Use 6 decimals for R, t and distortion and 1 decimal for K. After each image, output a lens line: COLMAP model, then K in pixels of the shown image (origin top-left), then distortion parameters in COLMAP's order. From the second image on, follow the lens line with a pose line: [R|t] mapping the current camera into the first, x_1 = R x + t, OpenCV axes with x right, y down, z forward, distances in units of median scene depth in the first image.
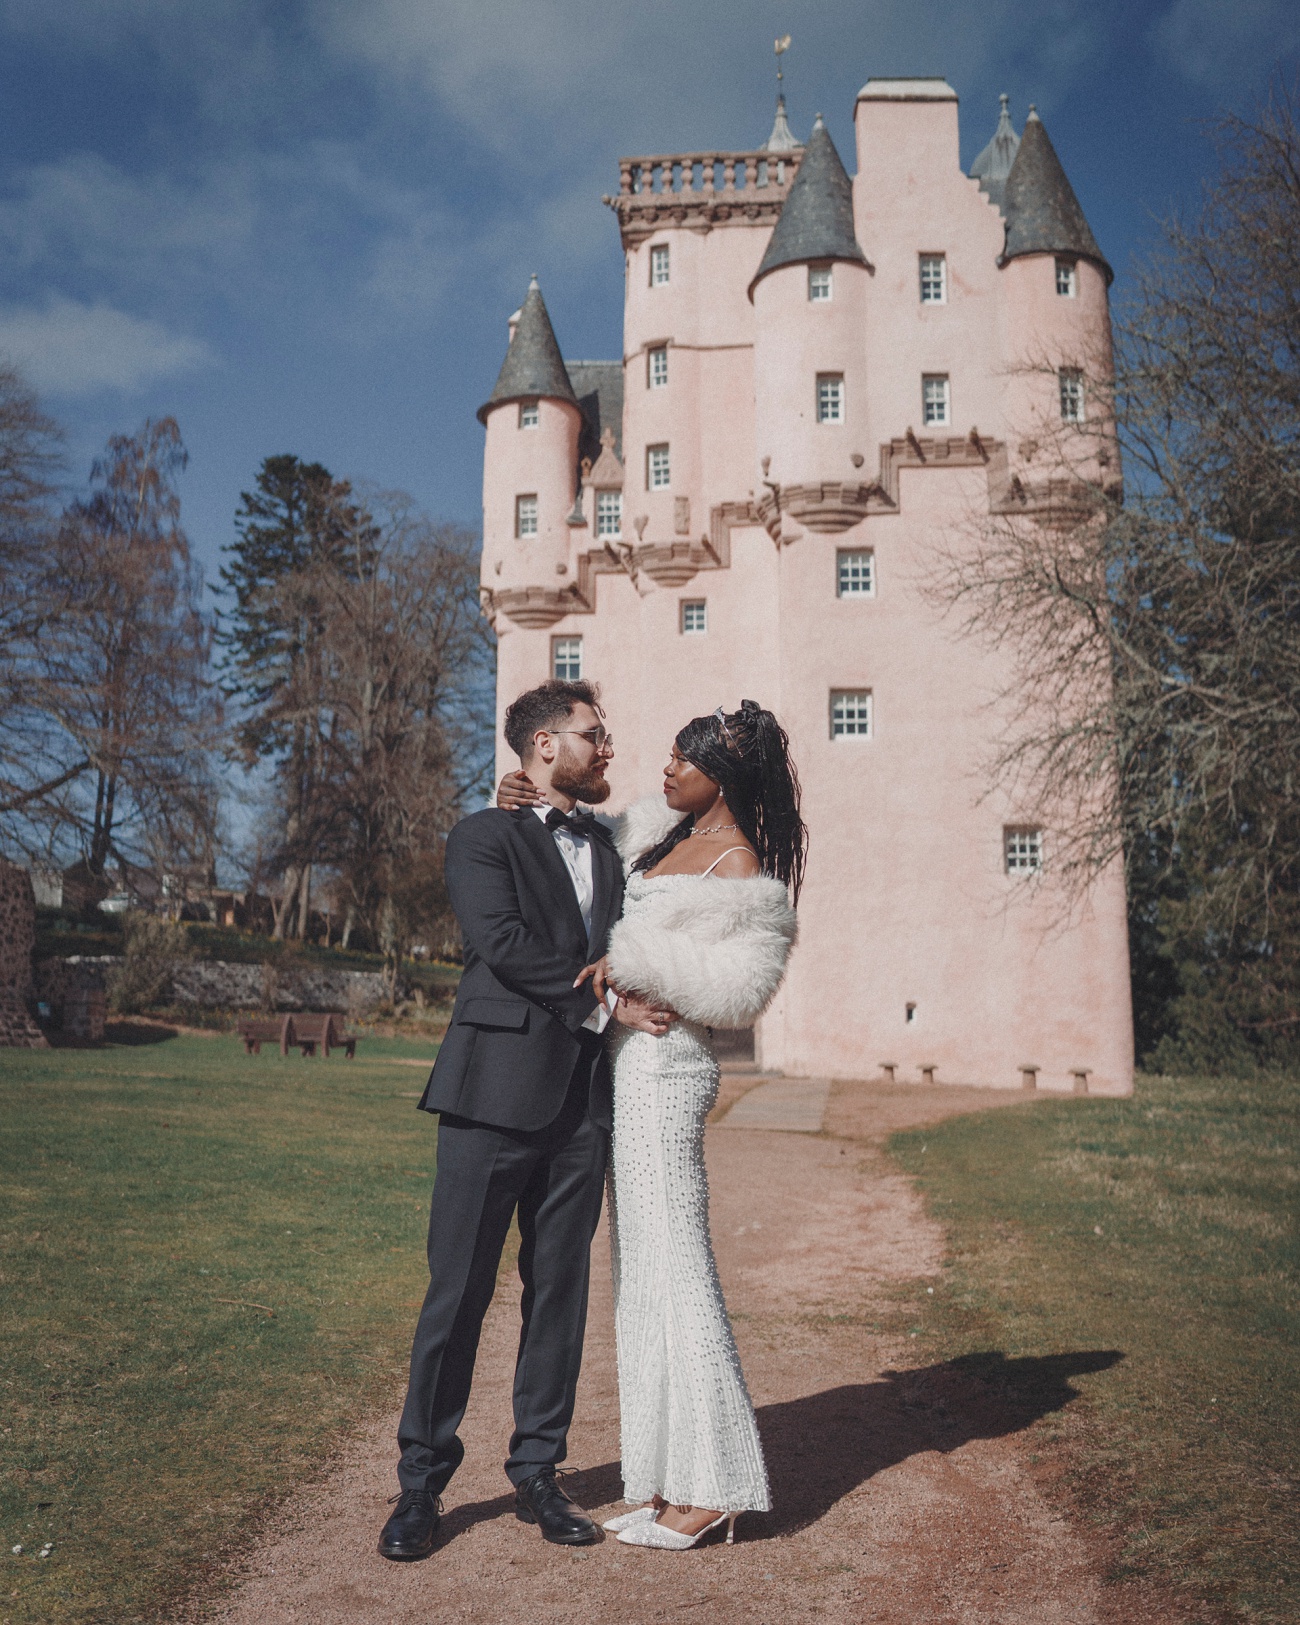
lens RADIAL K [[1807.8, 0, 732.5], [0, 1807.8, 748.7], [0, 0, 1]] dist [0.010831, 0.000000]
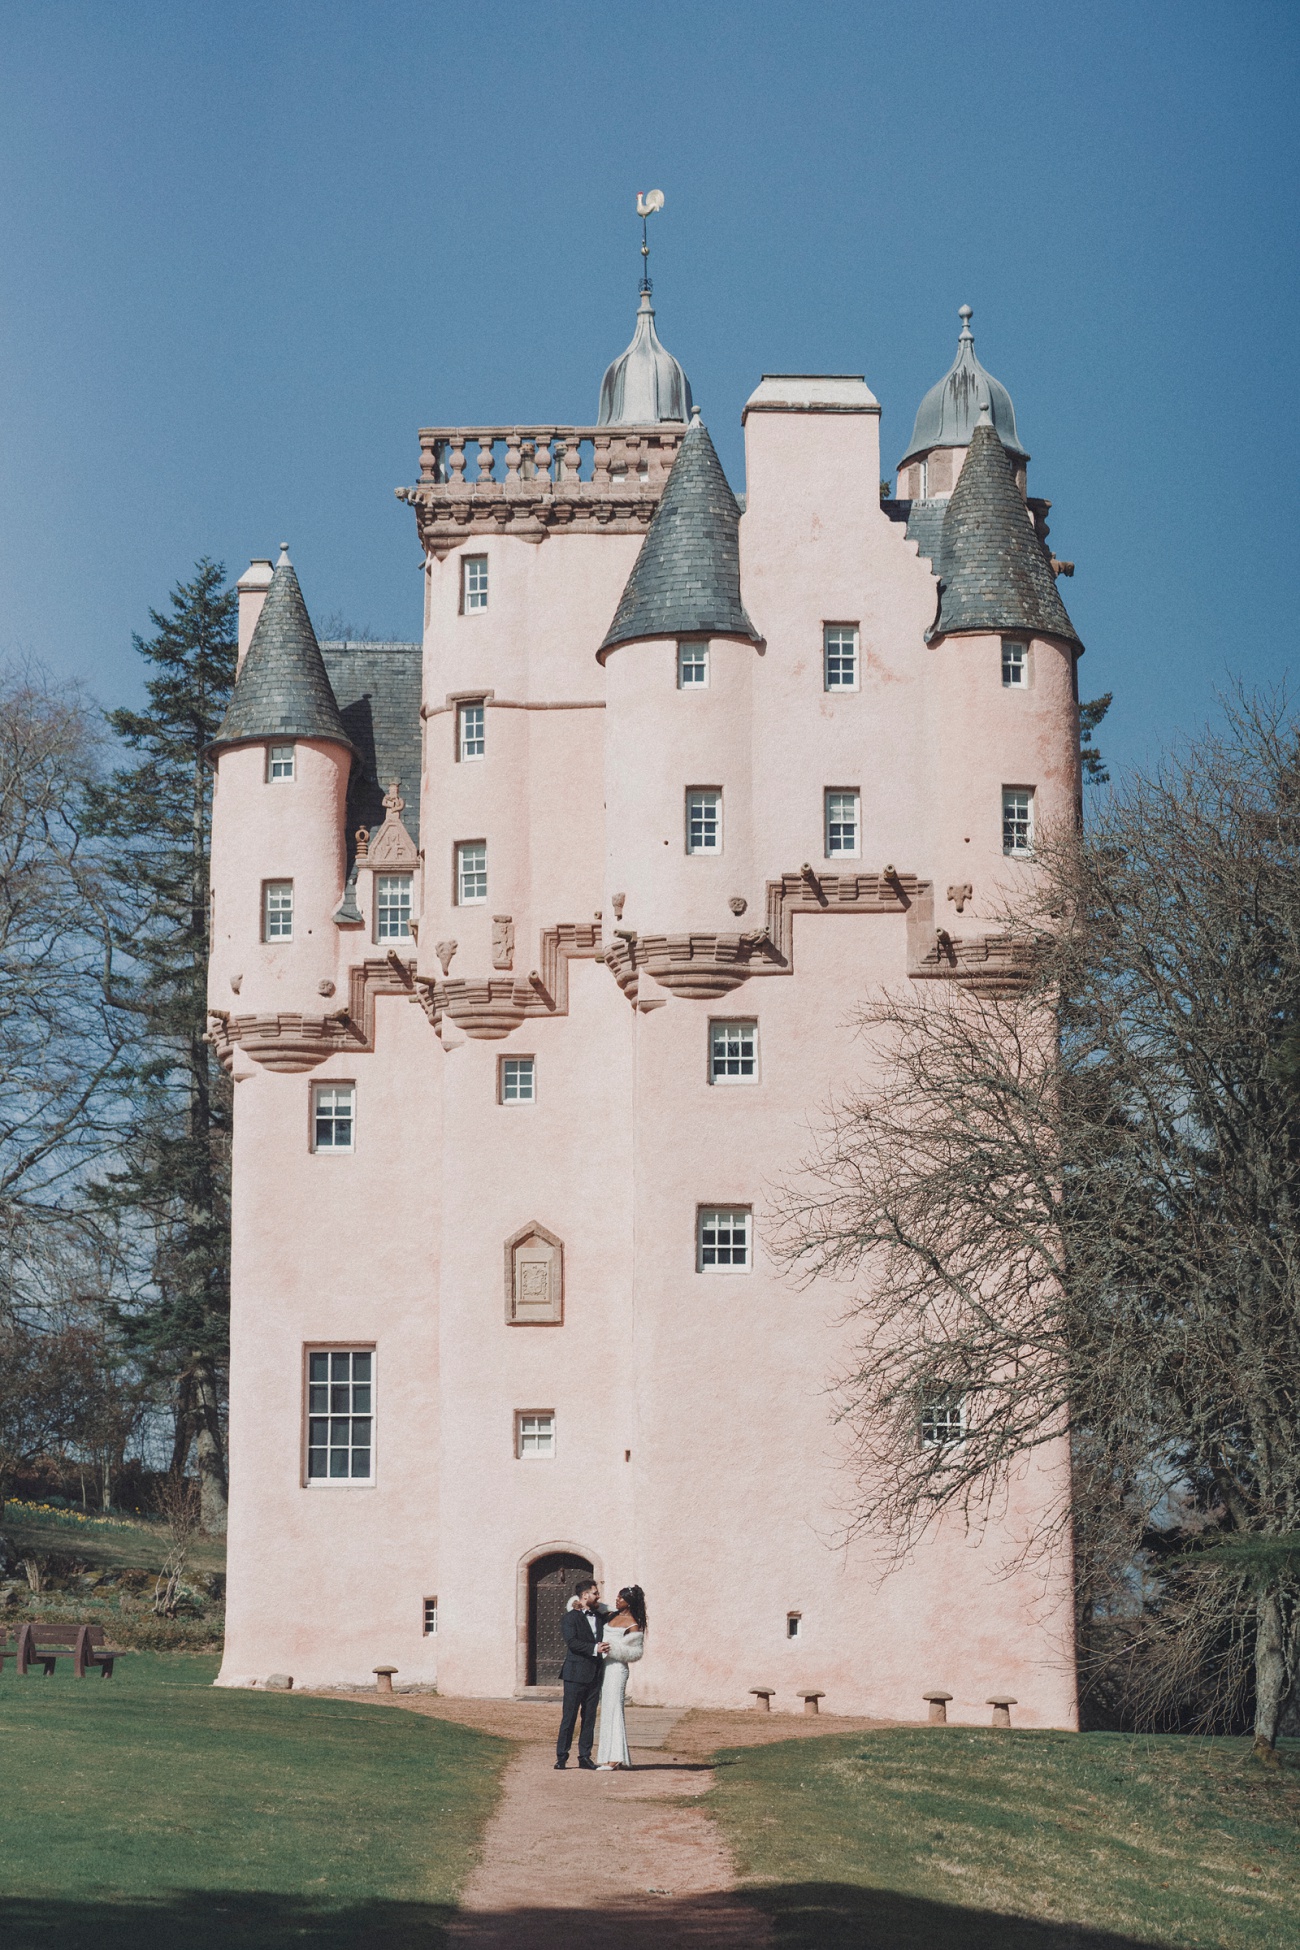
lens RADIAL K [[4691.6, 0, 692.8], [0, 4691.6, 944.1], [0, 0, 1]] dist [0.039517, 0.000000]
pose [[0.999164, 0.013171, 0.038699, -0.024586], [-0.013761, 0.999792, 0.015022, -0.157724], [-0.038493, -0.015542, 0.999138, -0.904948]]
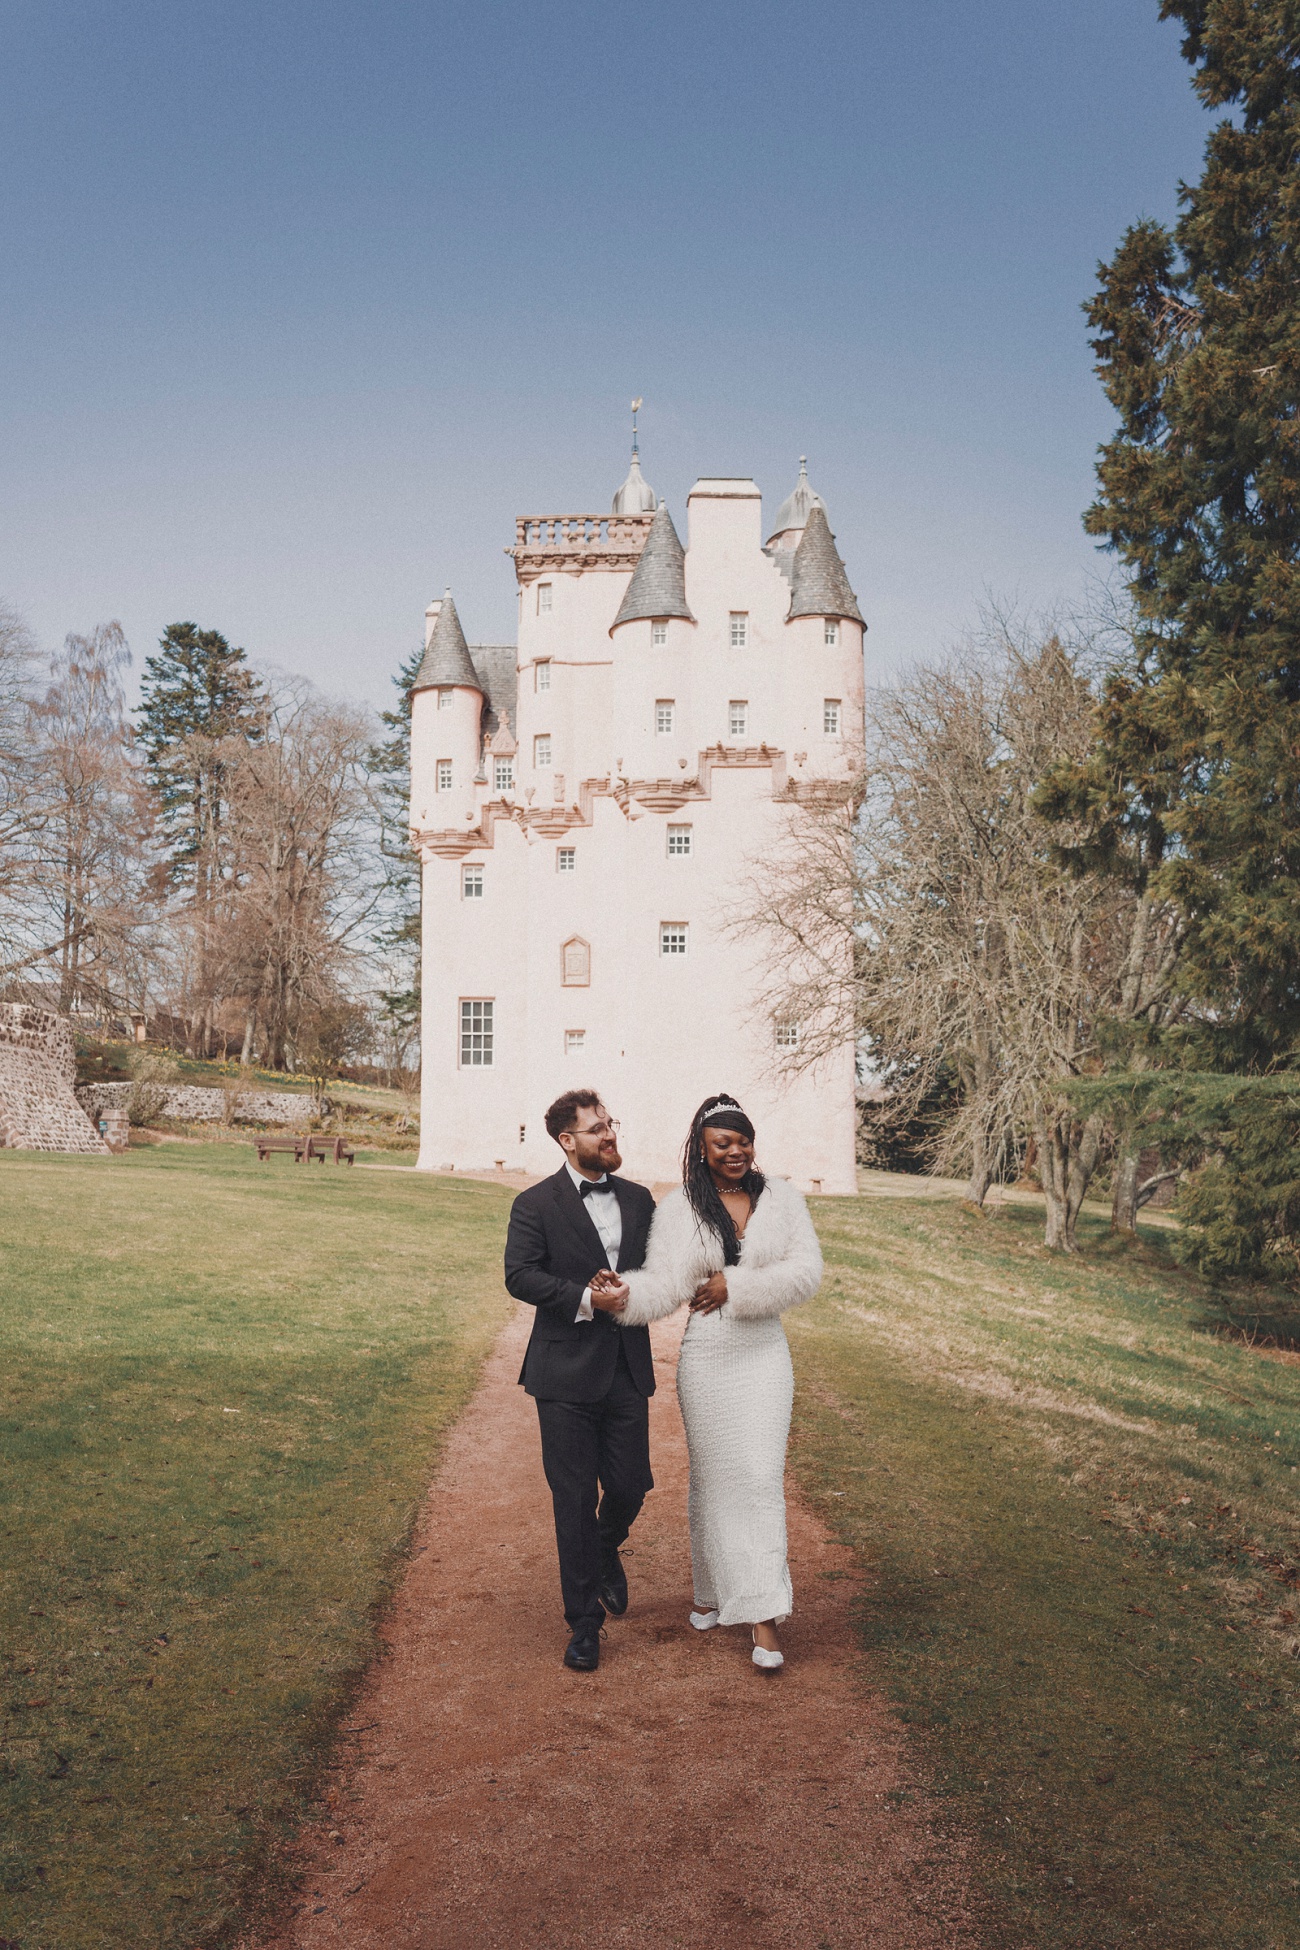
lens RADIAL K [[1834.9, 0, 605.9], [0, 1834.9, 1113.8], [0, 0, 1]] dist [0.002697, 0.000000]
pose [[0.999678, 0.013651, 0.021412, -0.018855], [-0.016645, 0.989058, 0.146583, -0.087637], [-0.019177, -0.146892, 0.988967, -0.454578]]
